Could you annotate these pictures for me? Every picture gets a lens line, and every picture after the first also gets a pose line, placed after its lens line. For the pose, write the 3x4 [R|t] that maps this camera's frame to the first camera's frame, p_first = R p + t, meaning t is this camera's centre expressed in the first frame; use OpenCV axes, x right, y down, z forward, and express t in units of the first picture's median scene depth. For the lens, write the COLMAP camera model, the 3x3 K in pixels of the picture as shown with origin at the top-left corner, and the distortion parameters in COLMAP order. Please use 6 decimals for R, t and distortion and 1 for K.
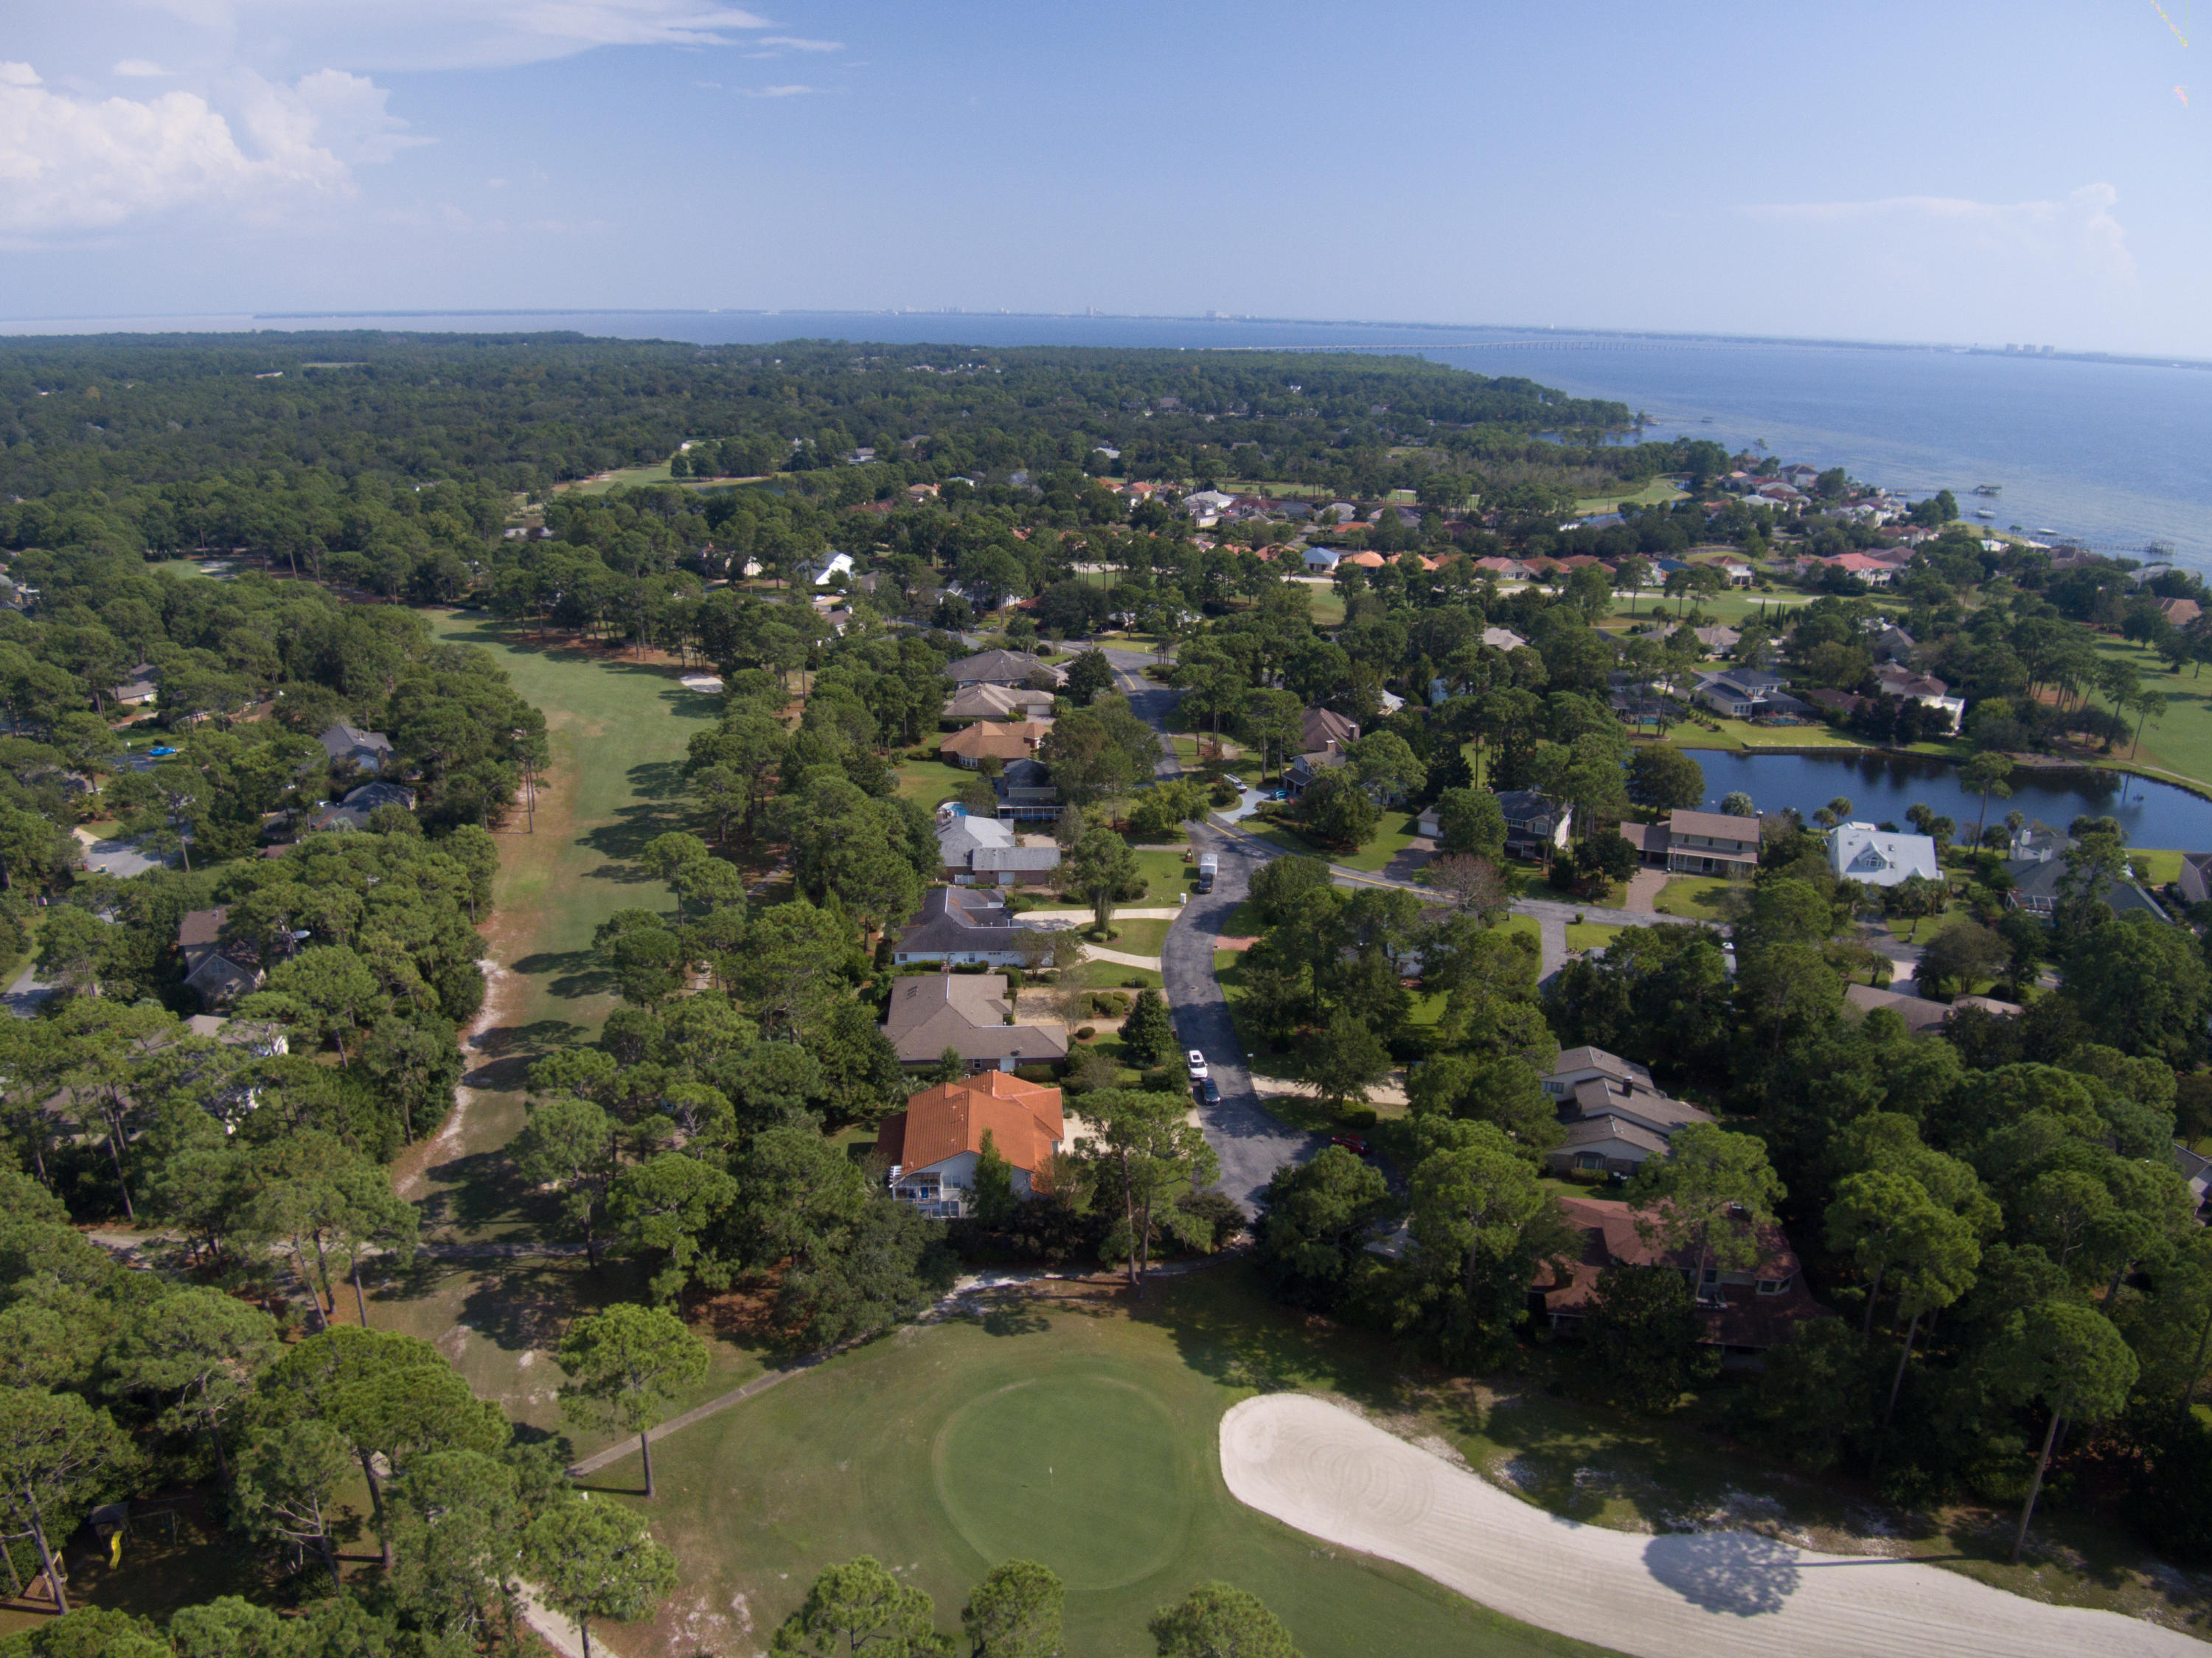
lens RADIAL K [[1481.3, 0, 1106.0], [0, 1481.3, 829.0], [0, 0, 1]] dist [-0.084545, 0.012511]
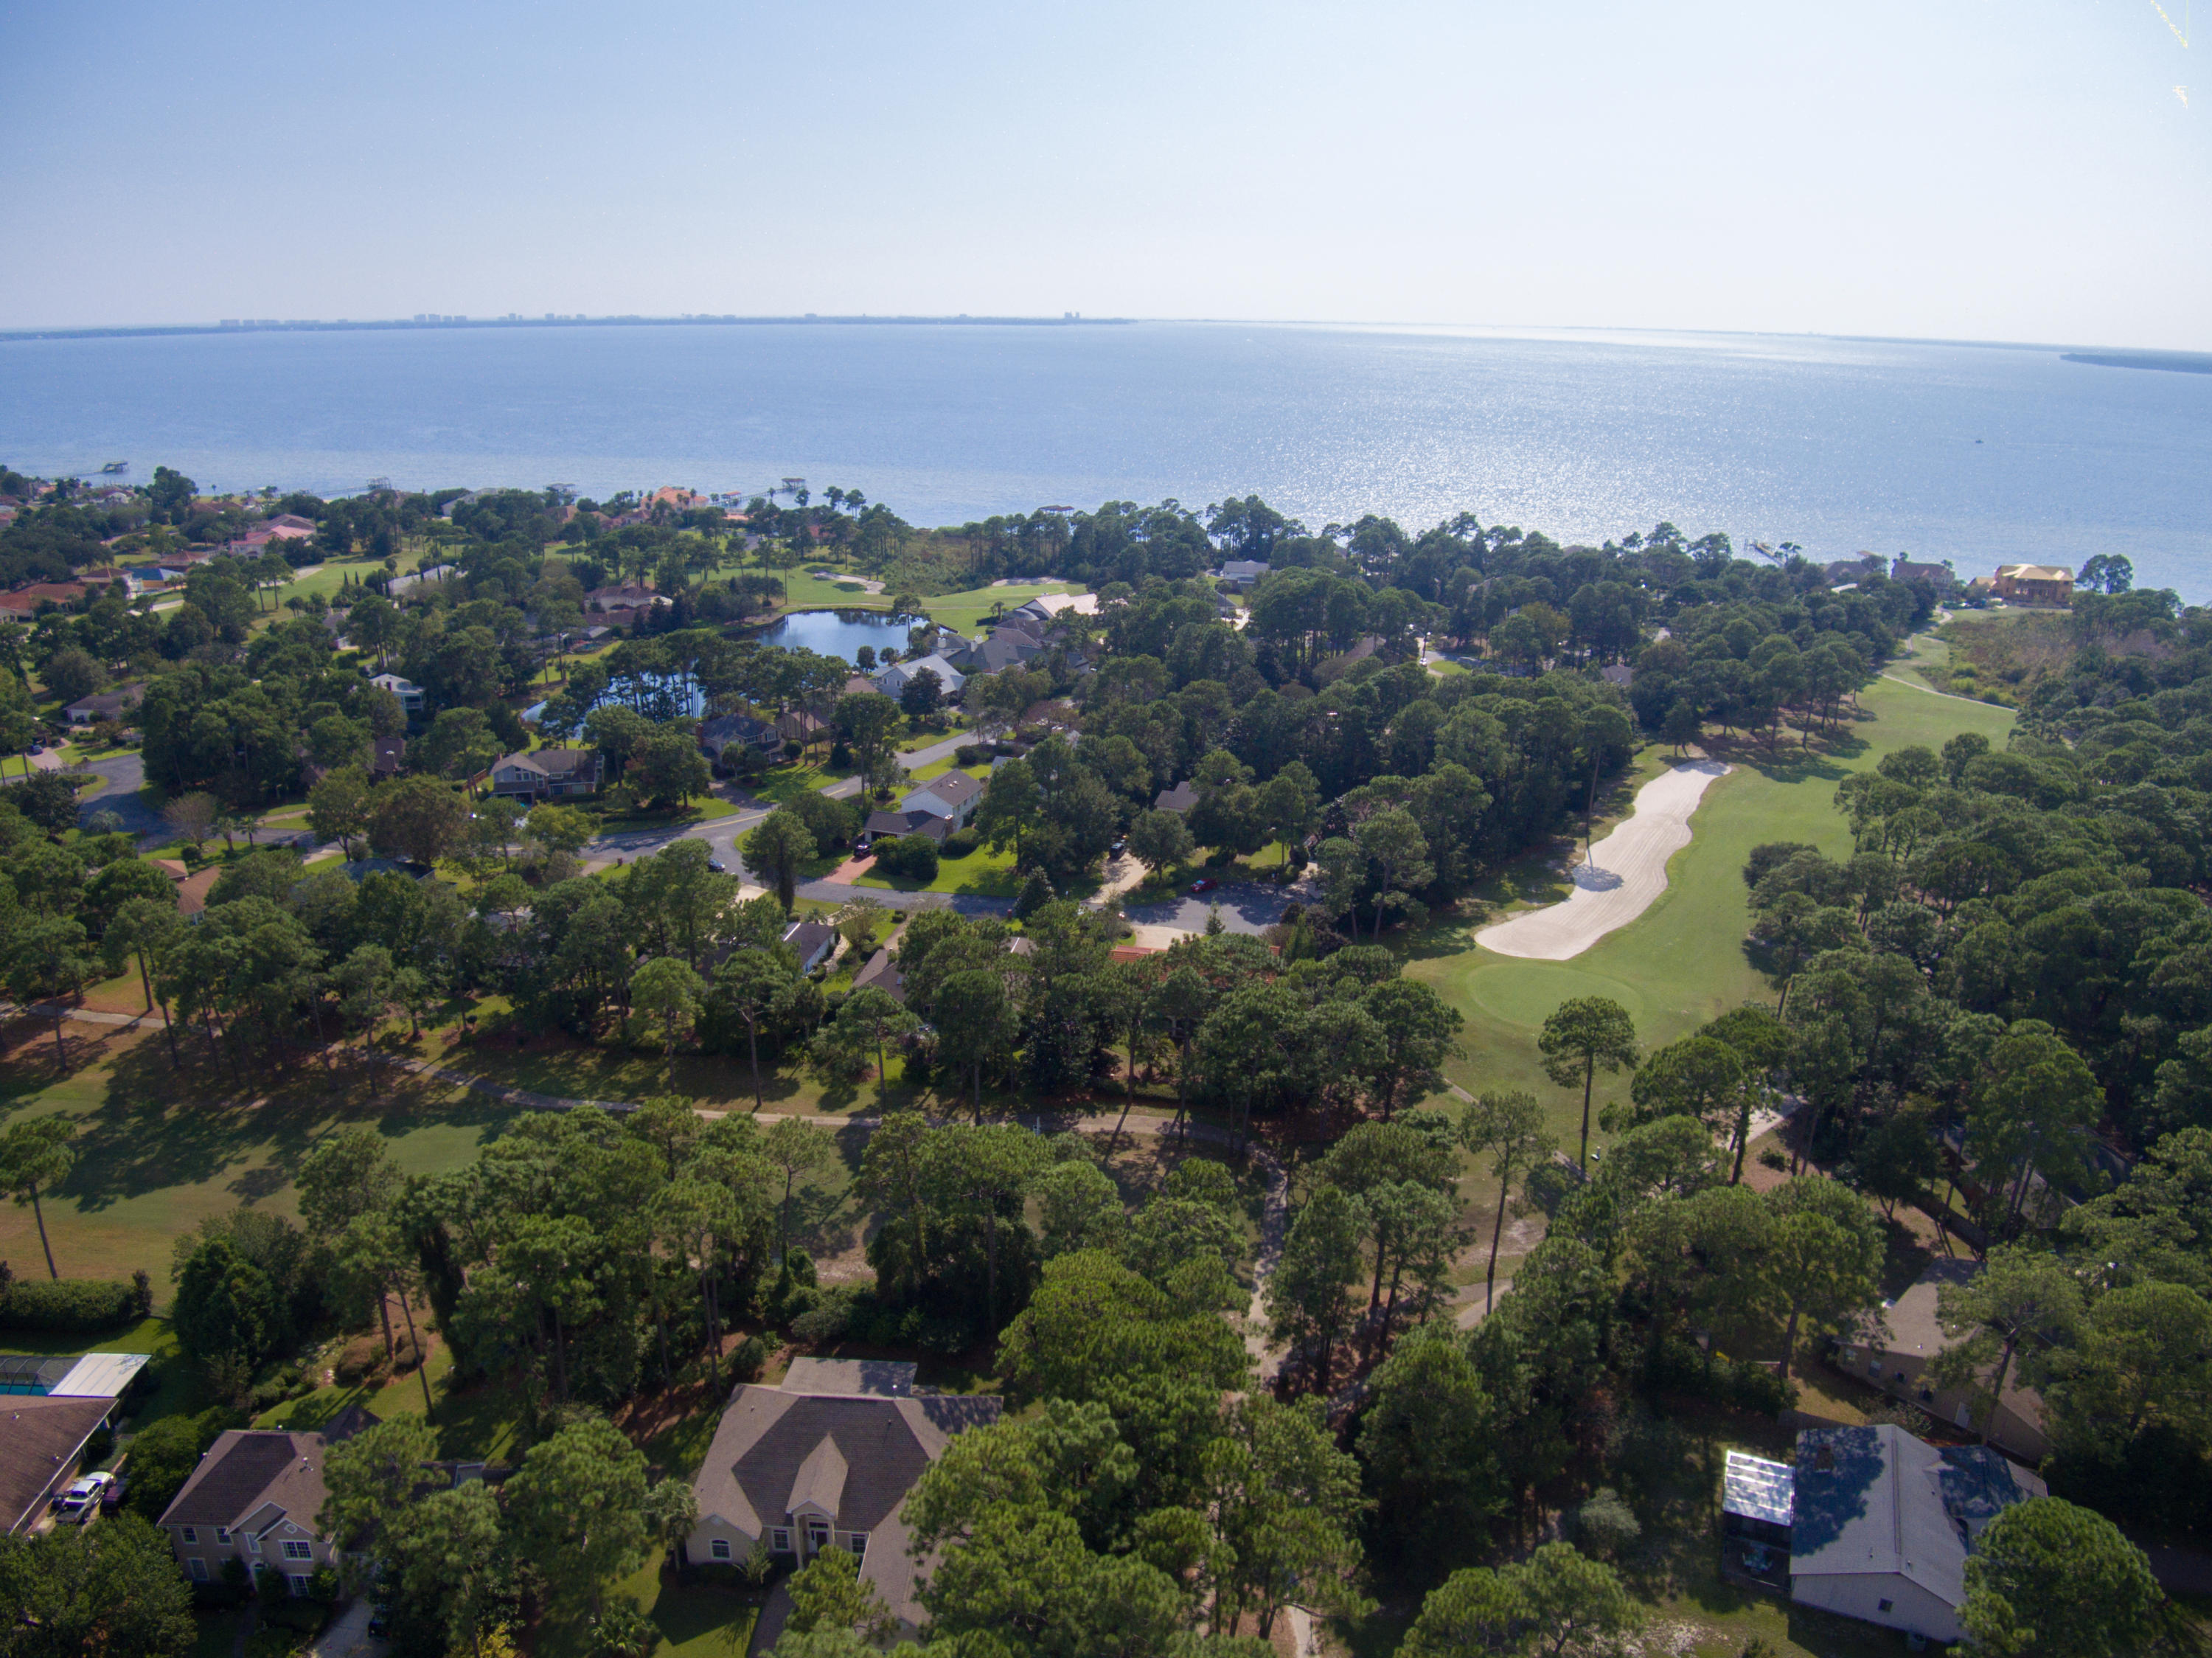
lens RADIAL K [[1481.3, 0, 1106.0], [0, 1481.3, 829.0], [0, 0, 1]] dist [-0.084545, 0.012511]
pose [[0.228952, -0.334032, 0.914332, -0.758652], [0.315000, 0.914167, 0.255095, -0.152938], [-0.921062, 0.229610, 0.314520, 0.418928]]
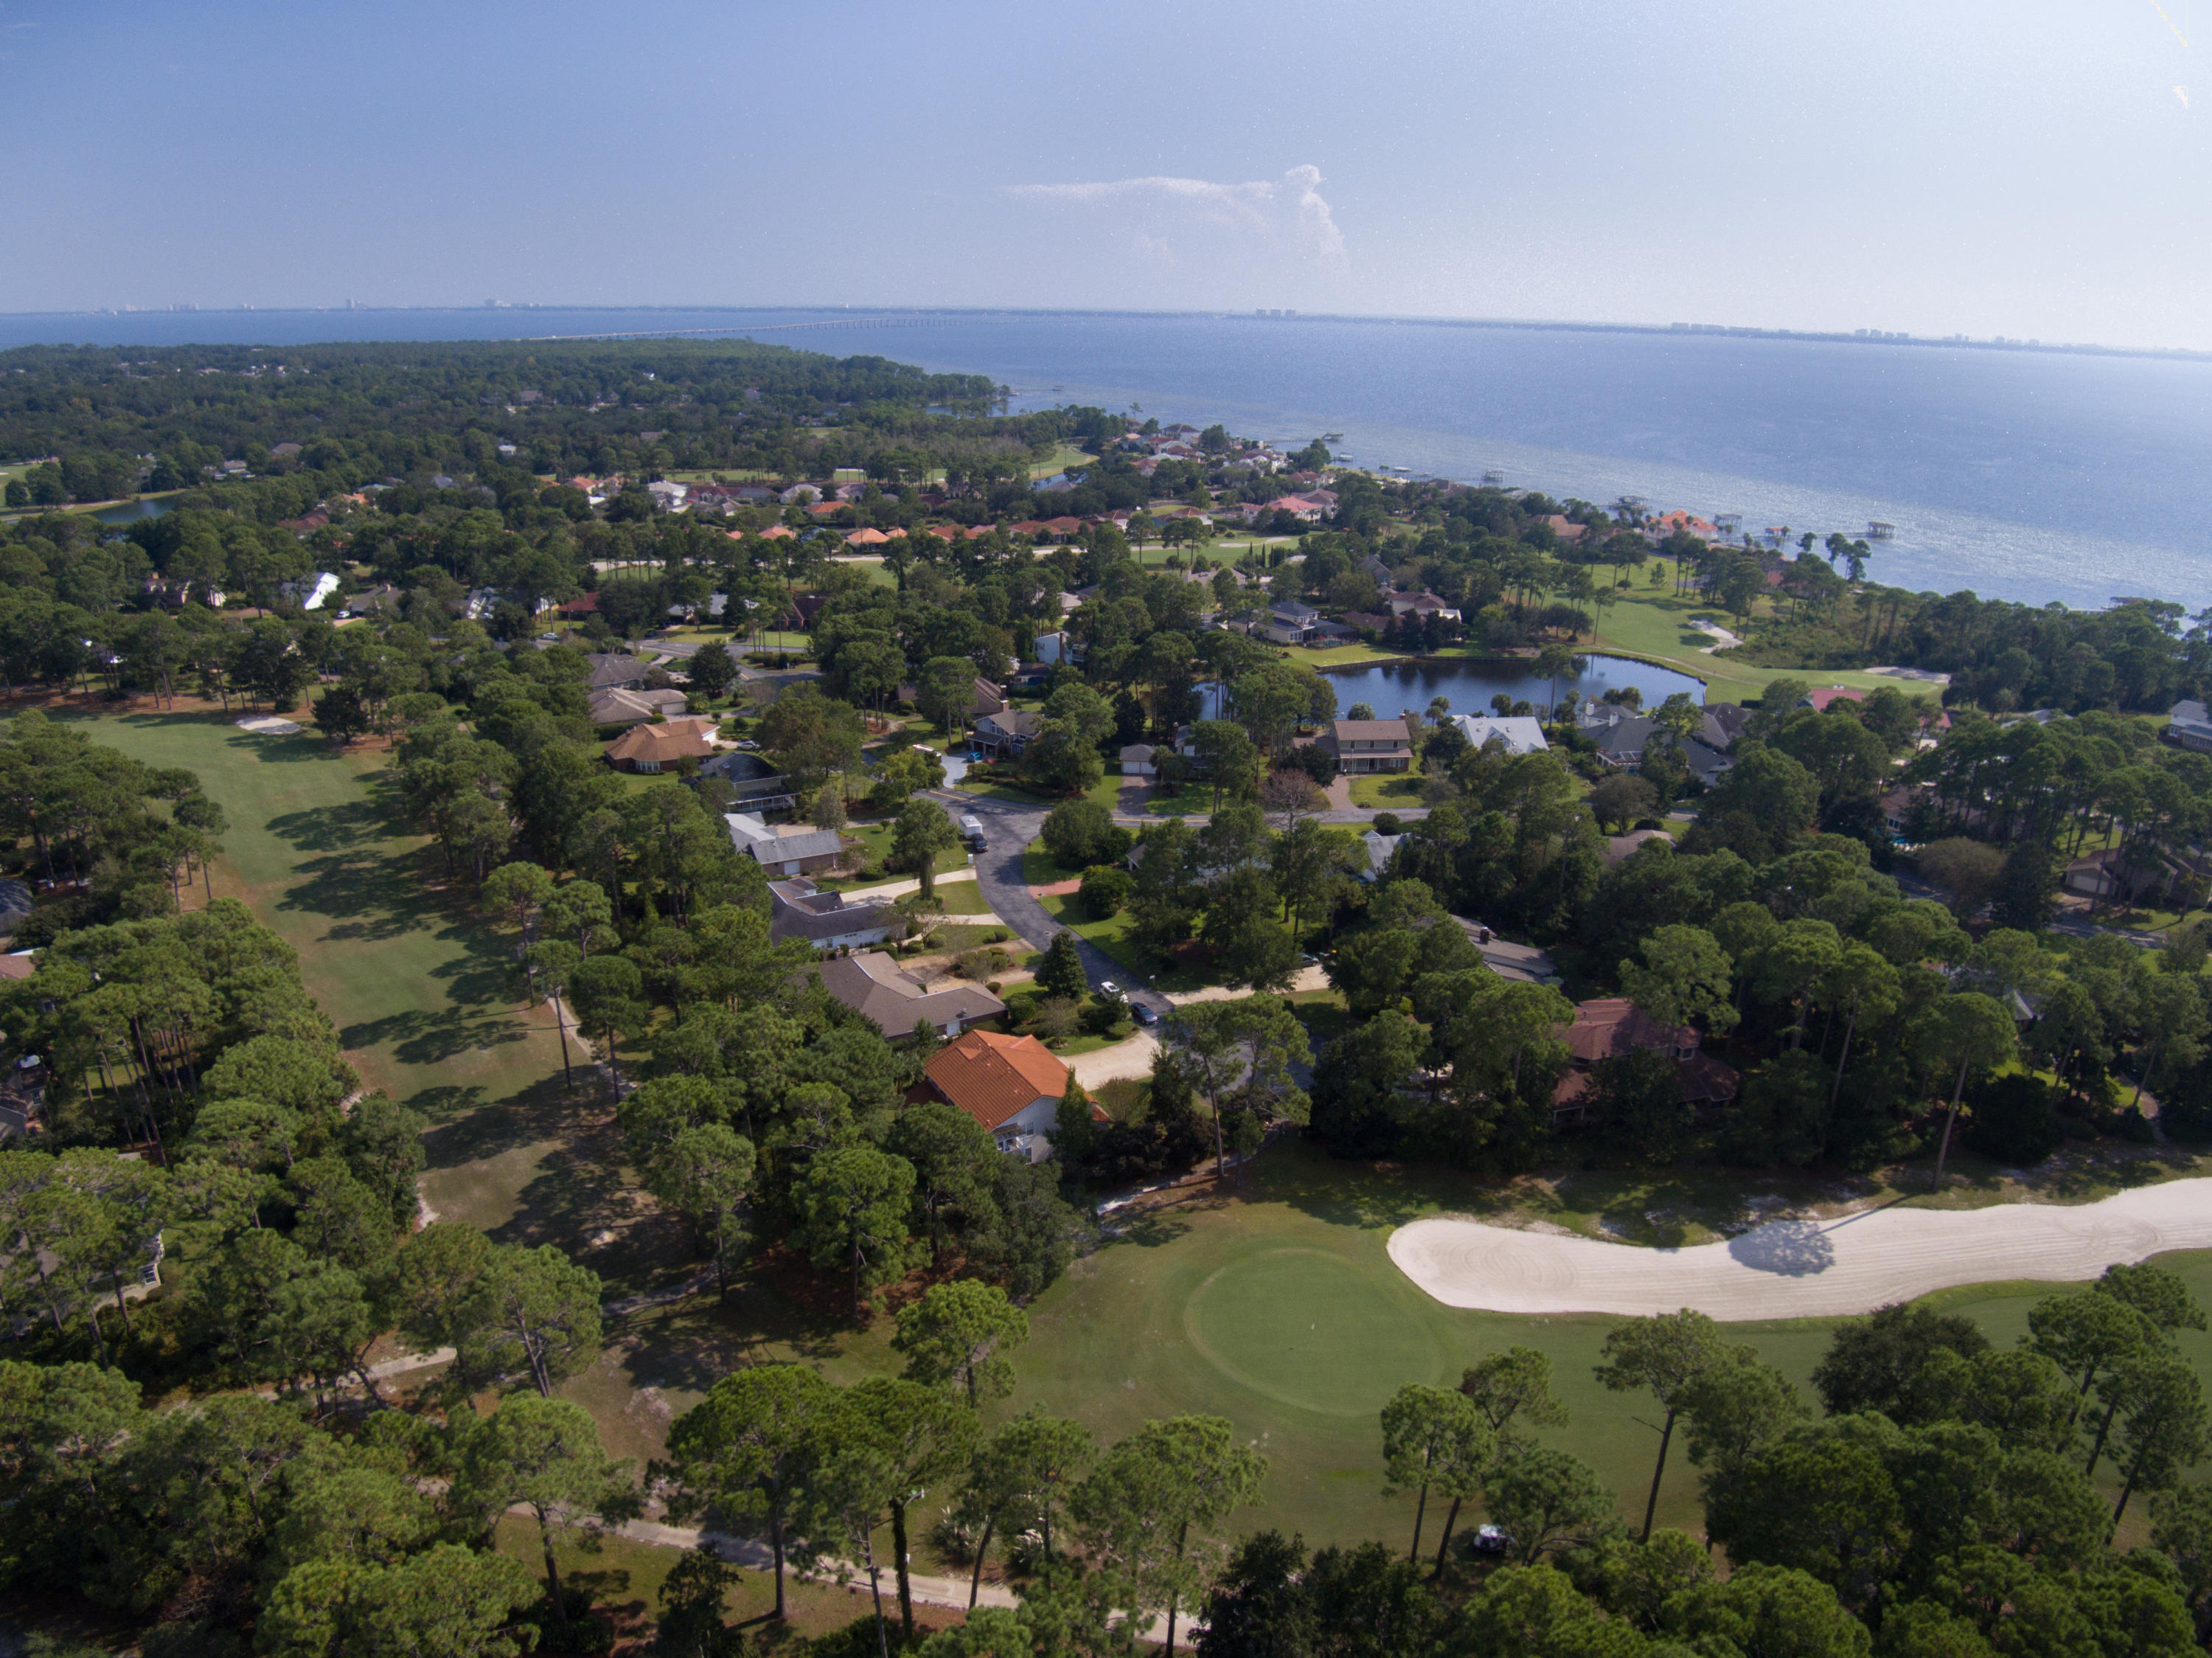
lens RADIAL K [[1481.3, 0, 1106.0], [0, 1481.3, 829.0], [0, 0, 1]] dist [-0.084545, 0.012511]
pose [[0.902184, -0.146160, 0.405834, -0.266761], [0.141575, 0.989058, 0.041481, -0.003375], [-0.407456, 0.020032, 0.913005, 0.013366]]
